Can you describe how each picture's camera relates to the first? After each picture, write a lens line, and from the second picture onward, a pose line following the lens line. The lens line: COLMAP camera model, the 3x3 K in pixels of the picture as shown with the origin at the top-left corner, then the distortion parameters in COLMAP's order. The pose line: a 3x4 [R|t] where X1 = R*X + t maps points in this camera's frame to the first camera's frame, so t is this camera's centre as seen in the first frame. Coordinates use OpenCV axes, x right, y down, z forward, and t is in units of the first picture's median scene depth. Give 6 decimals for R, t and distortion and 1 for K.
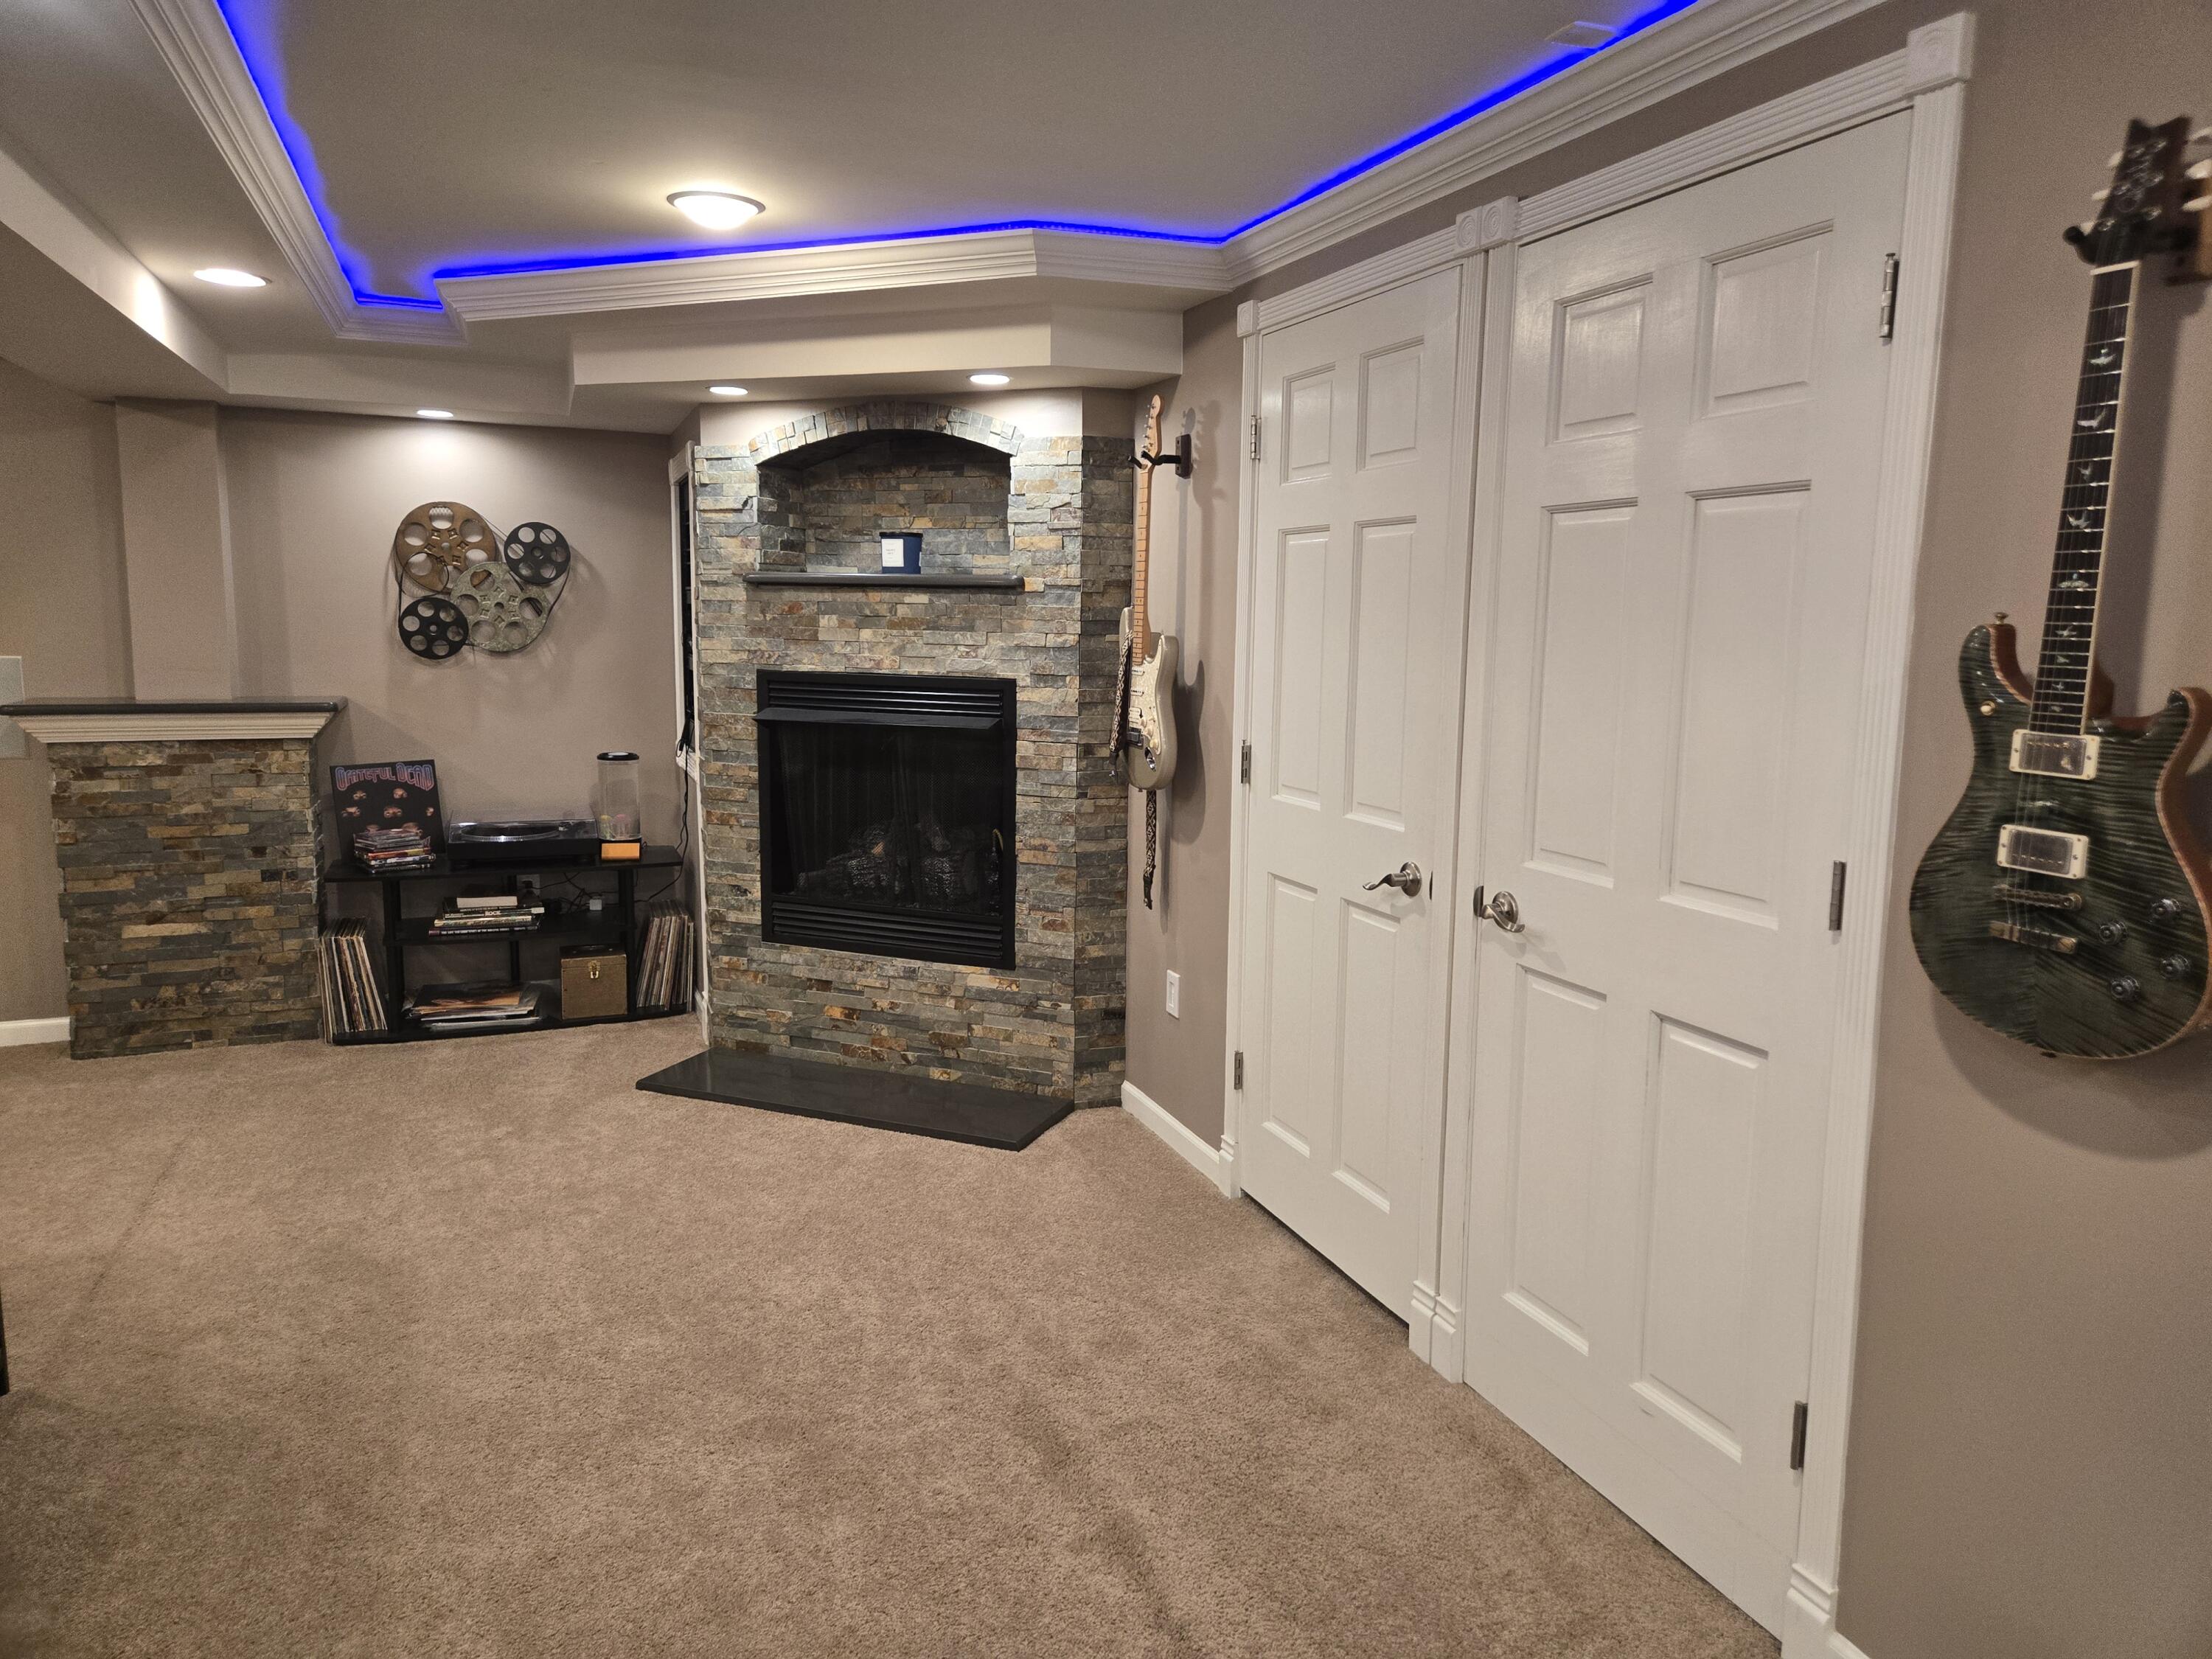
lens RADIAL K [[1479.4, 0, 1112.0], [0, 1479.4, 819.0], [0, 0, 1]] dist [0.066088, -0.052782]
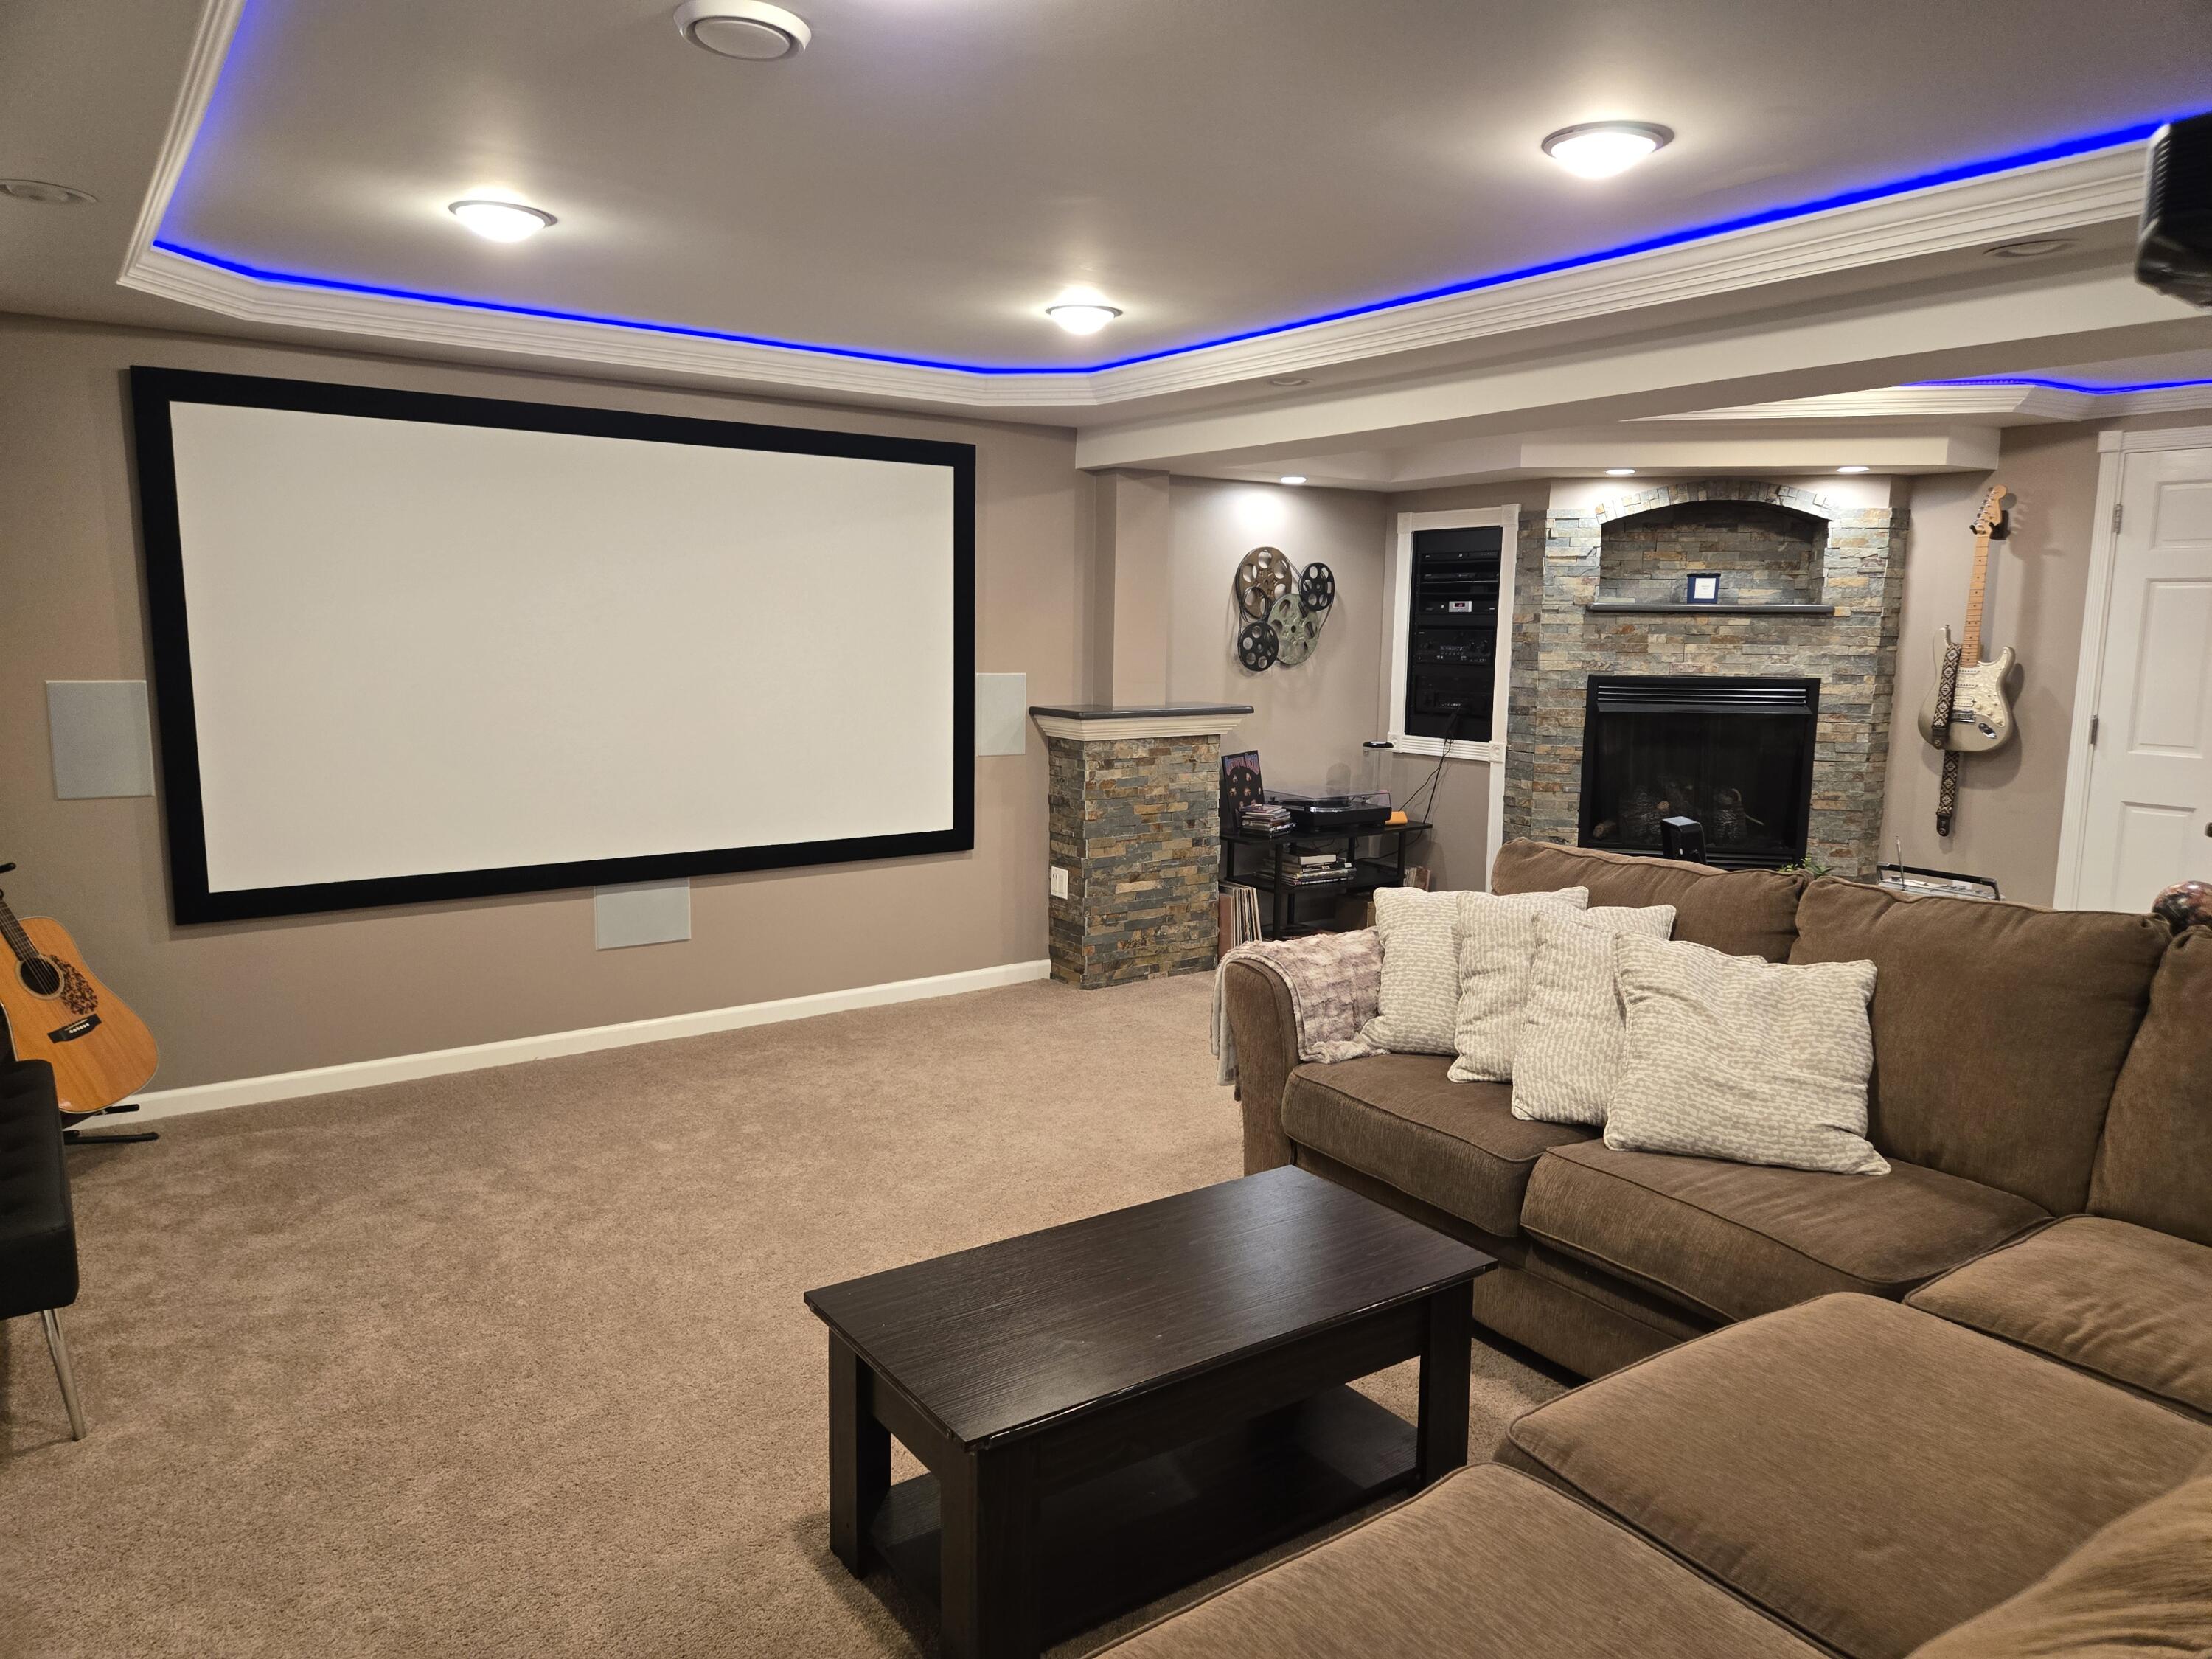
lens RADIAL K [[1479.4, 0, 1111.1], [0, 1479.4, 836.1], [0, 0, 1]] dist [0.066088, -0.052782]
pose [[0.976069, -0.033745, 0.214828, -0.957329], [0.031188, 0.999397, 0.015279, 0.011535], [-0.215214, -0.008213, 0.976532, -0.228909]]
